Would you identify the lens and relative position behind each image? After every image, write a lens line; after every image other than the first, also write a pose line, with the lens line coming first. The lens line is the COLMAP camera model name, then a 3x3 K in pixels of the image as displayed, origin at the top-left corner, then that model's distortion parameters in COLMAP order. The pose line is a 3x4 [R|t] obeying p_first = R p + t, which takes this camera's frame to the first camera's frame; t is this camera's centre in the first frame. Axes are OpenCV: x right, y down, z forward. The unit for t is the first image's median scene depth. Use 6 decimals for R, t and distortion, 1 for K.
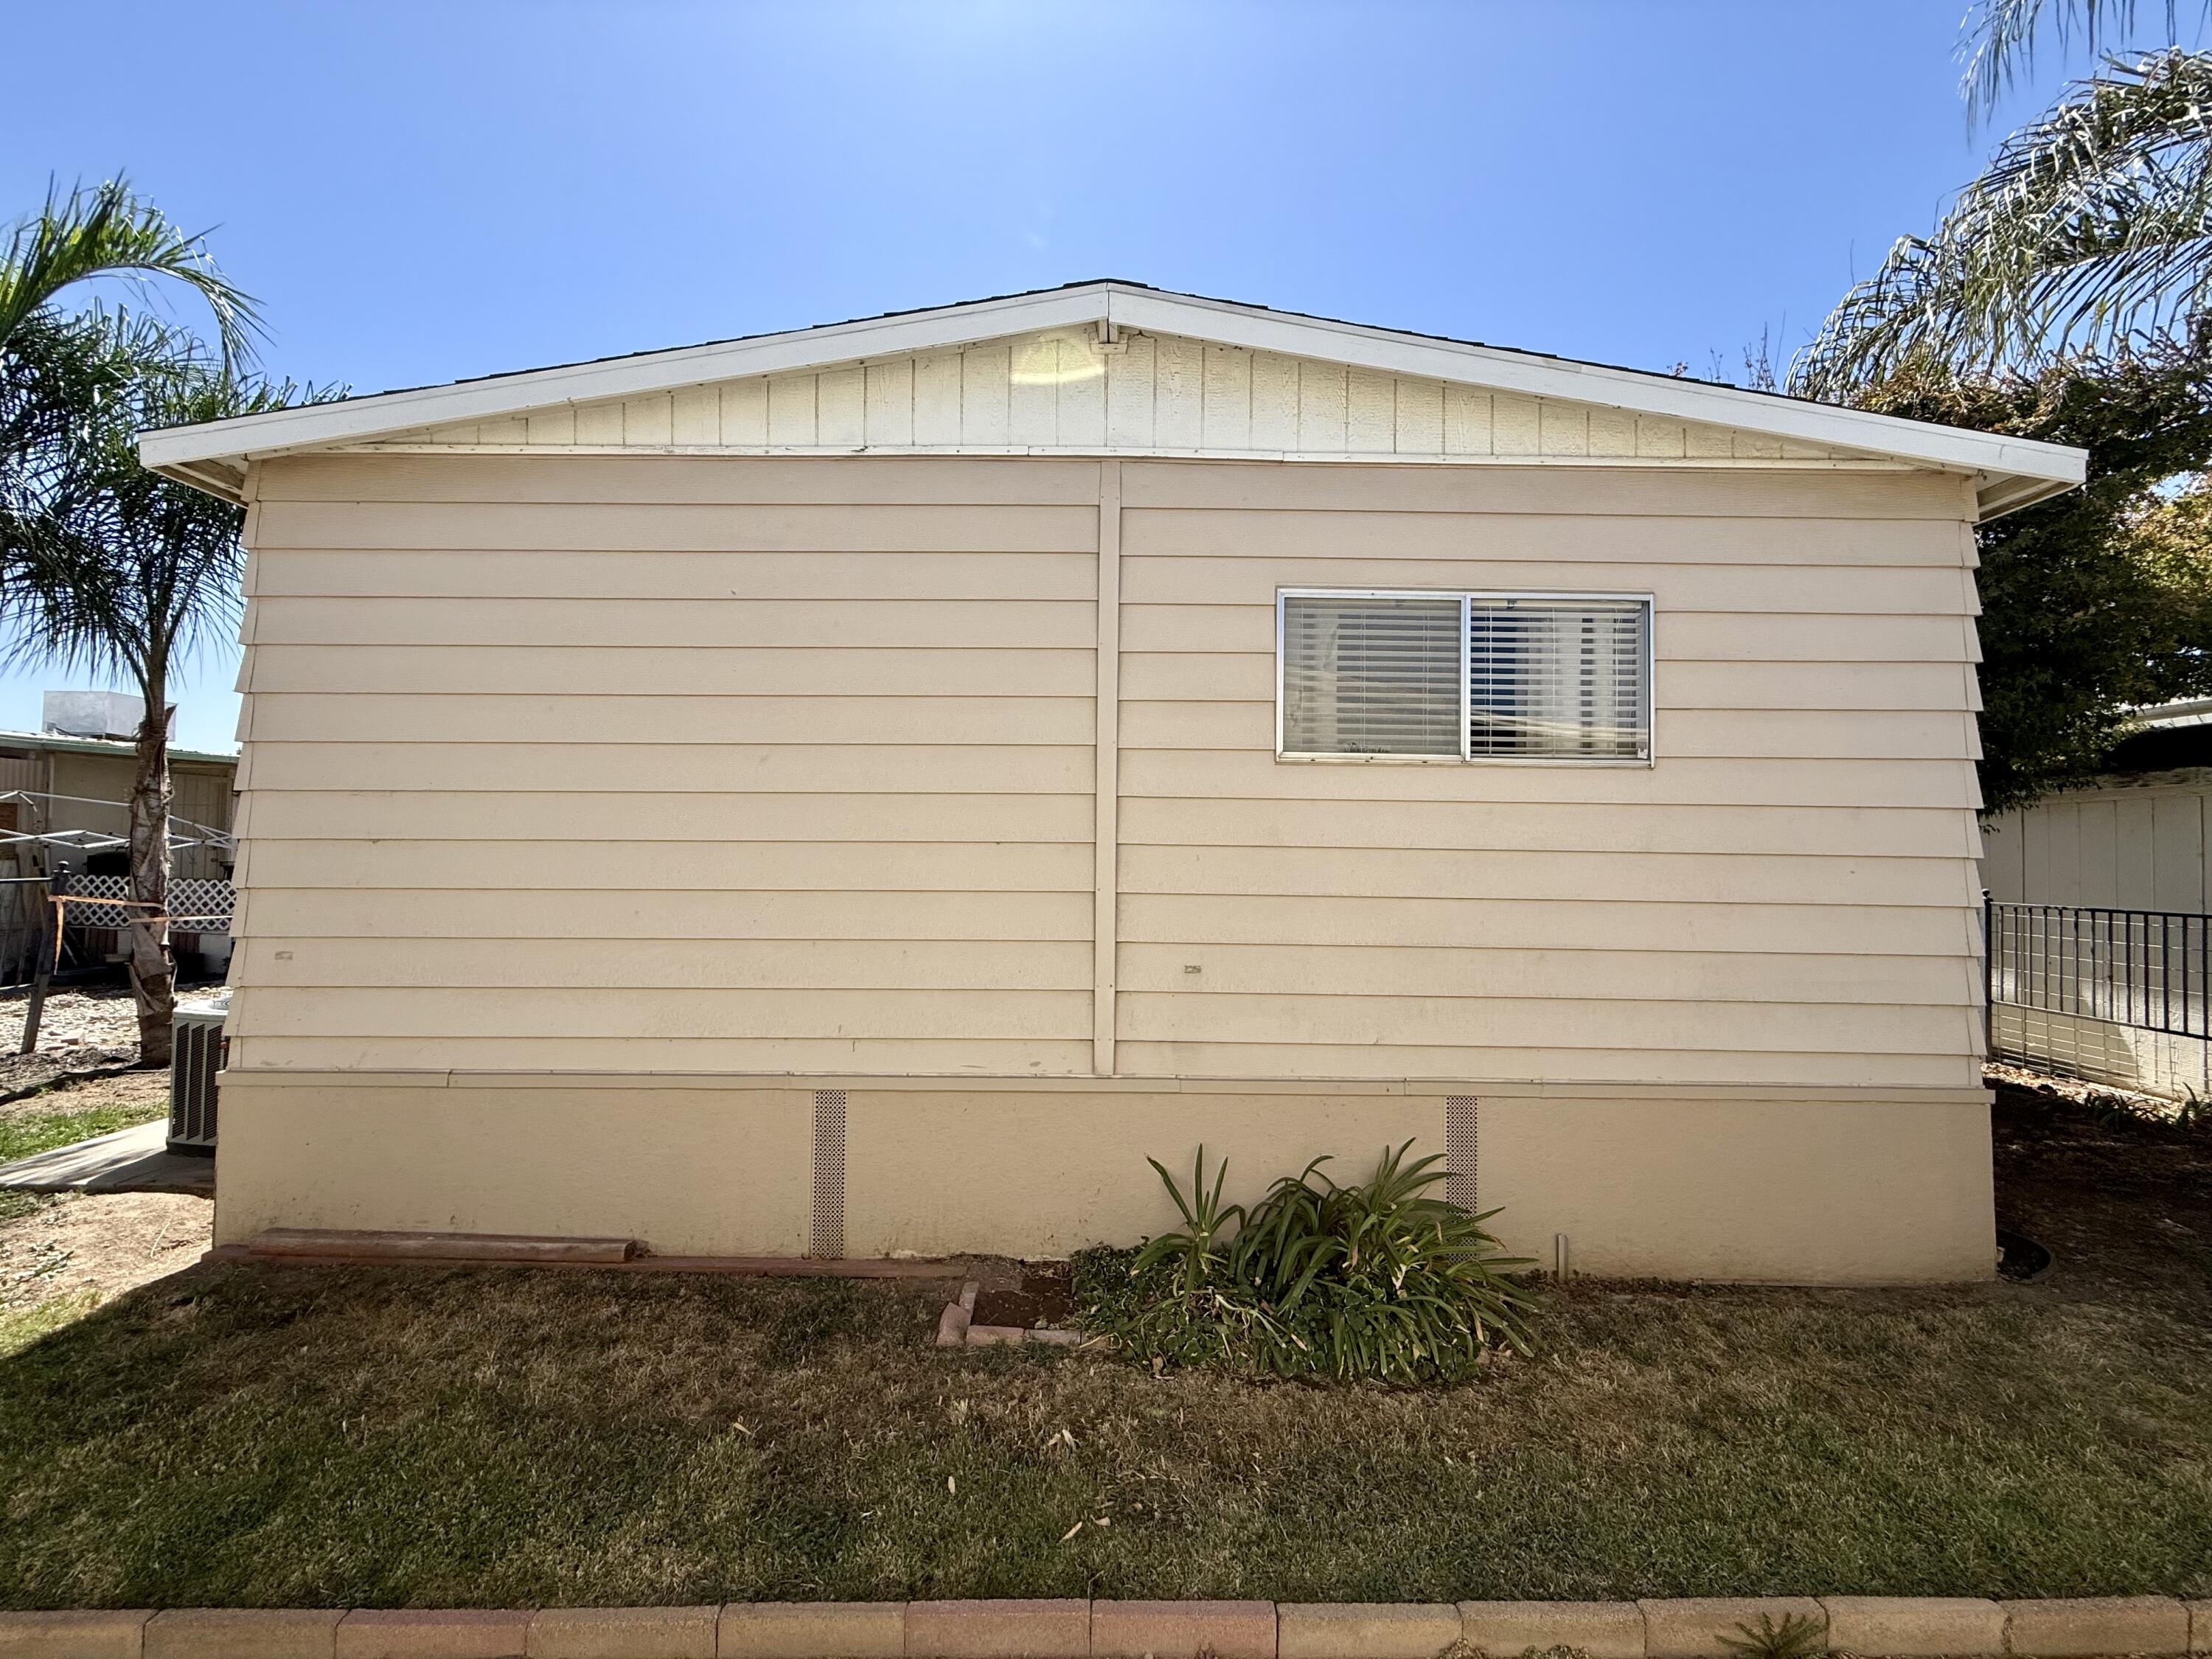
lens RADIAL K [[879.8, 0, 1115.5], [0, 879.8, 821.7], [0, 0, 1]] dist [0.000409, -0.000589]
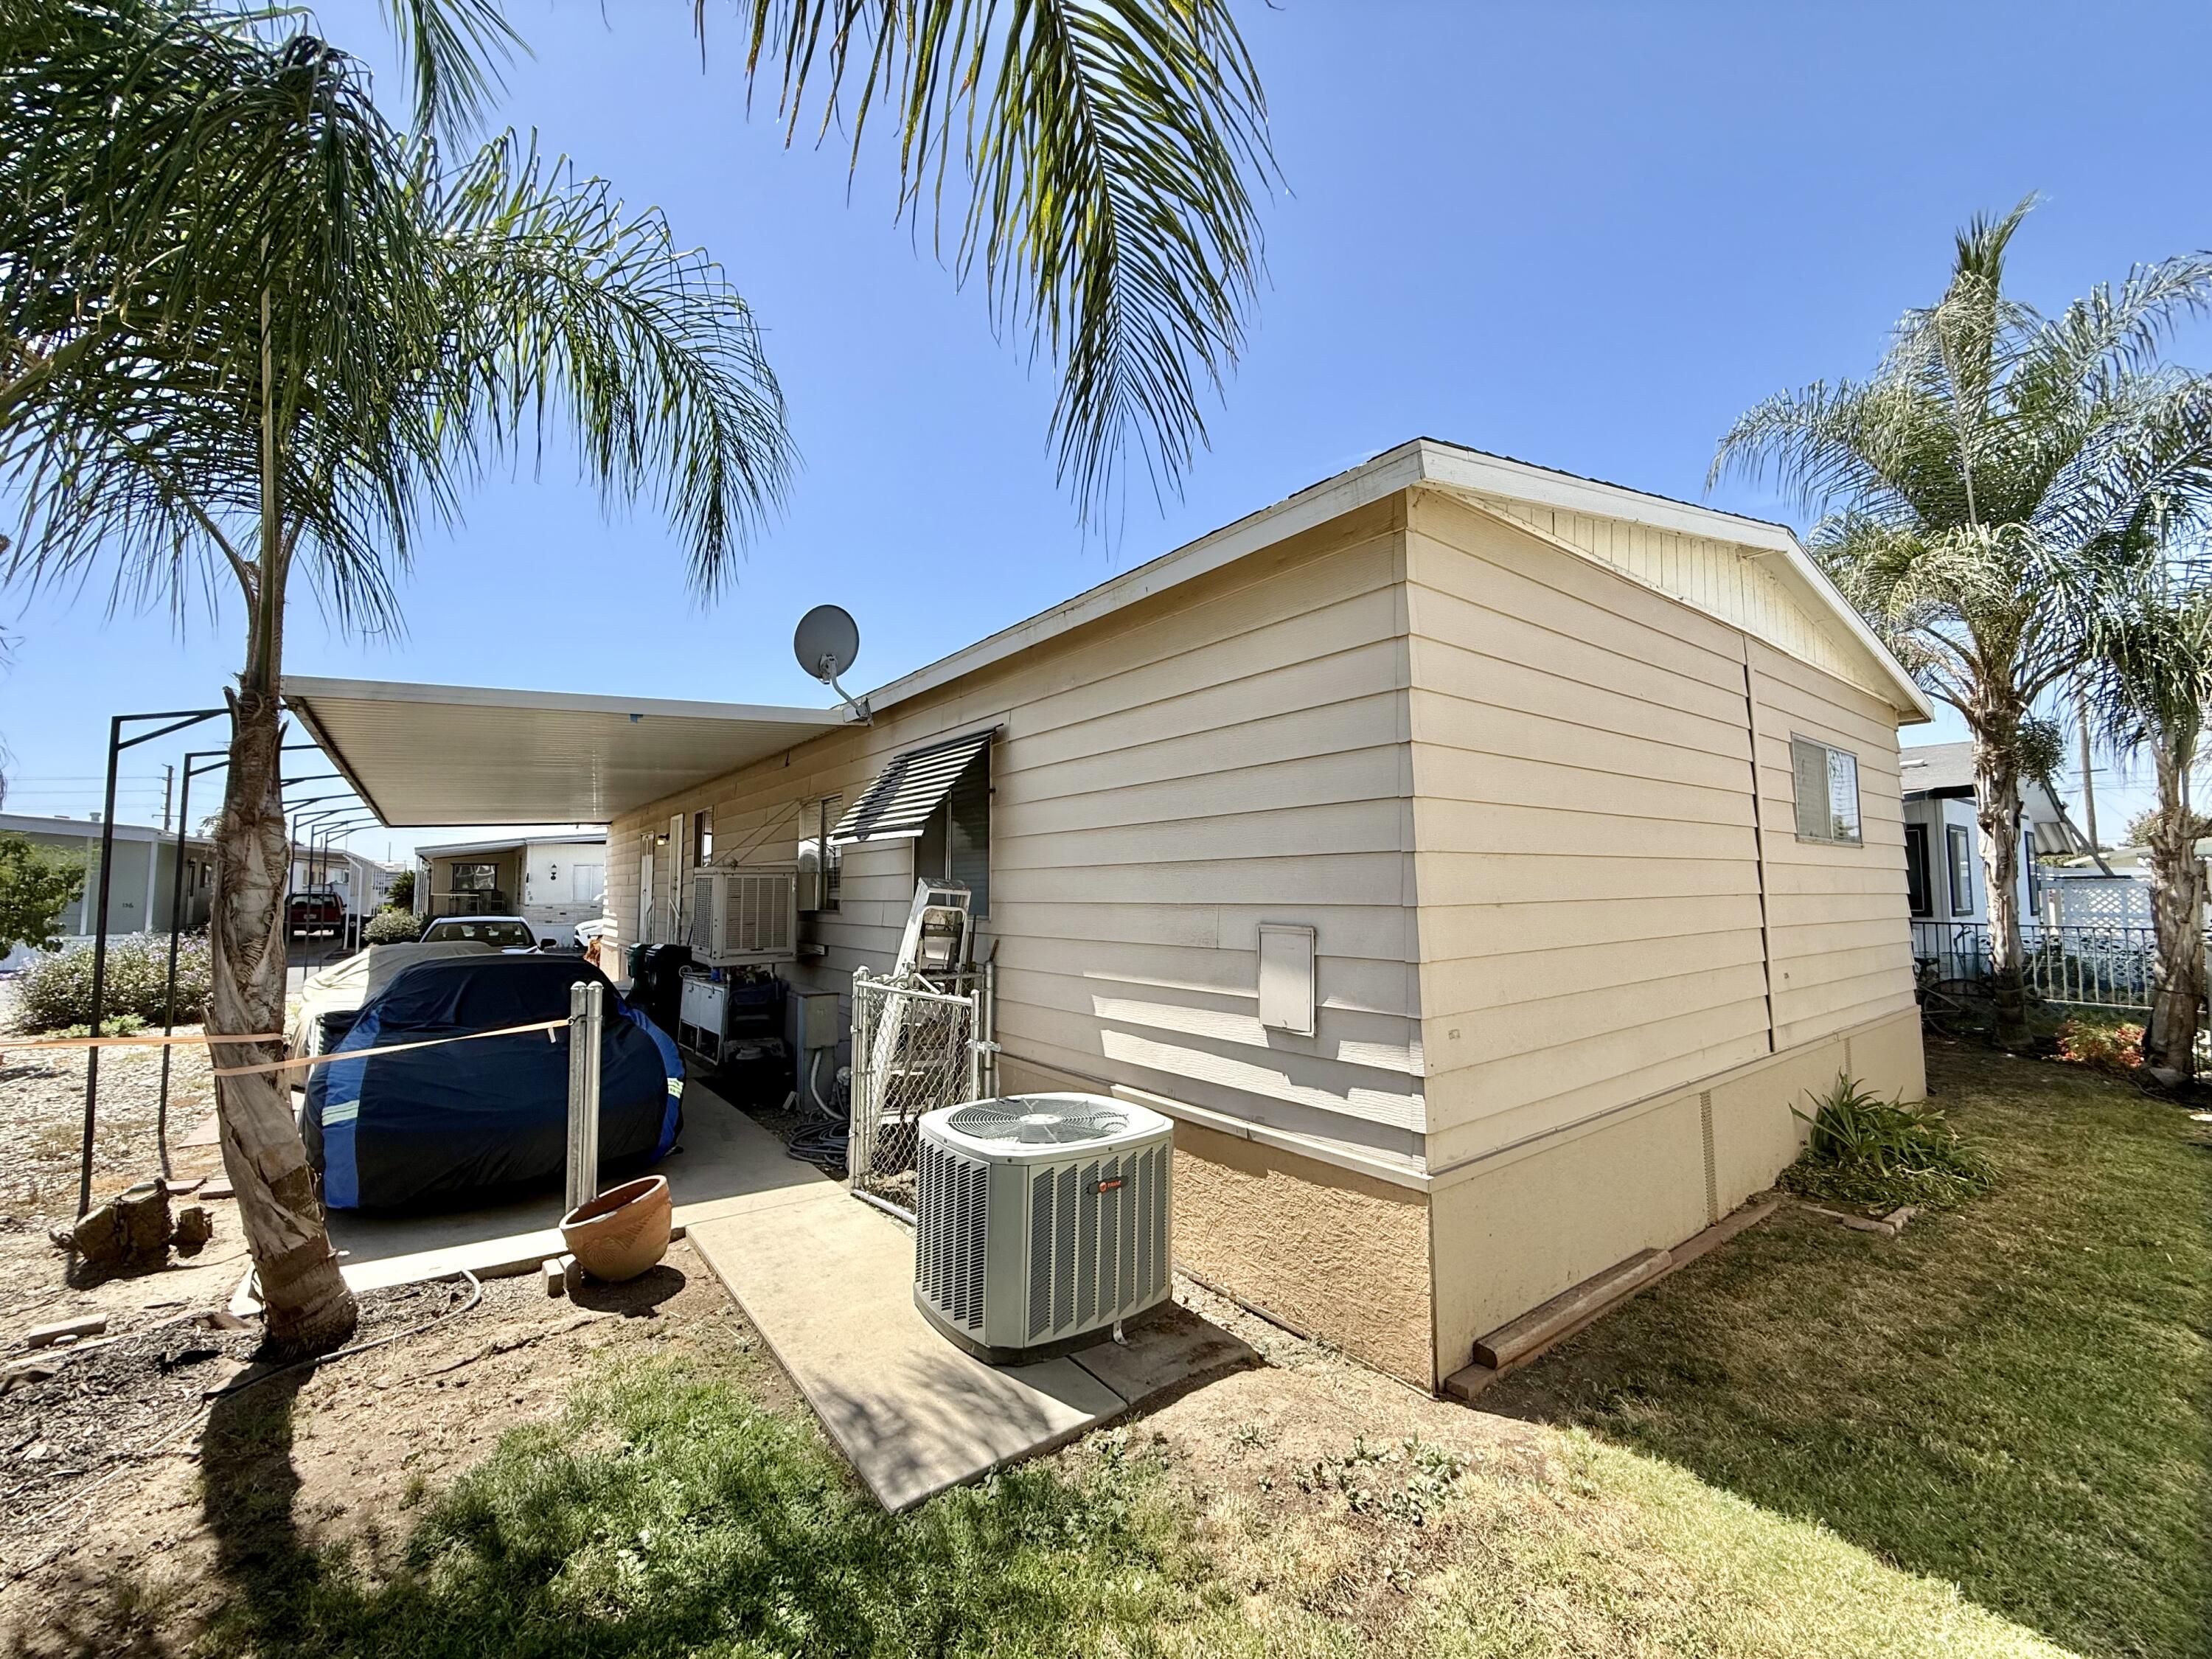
lens RADIAL K [[879.8, 0, 1113.4], [0, 879.8, 835.3], [0, 0, 1]] dist [0.000409, -0.000589]
pose [[0.804507, 0.015657, 0.593737, -1.695129], [-0.004164, 0.999777, -0.020722, -0.029276], [-0.593929, 0.014198, 0.804392, 0.465896]]
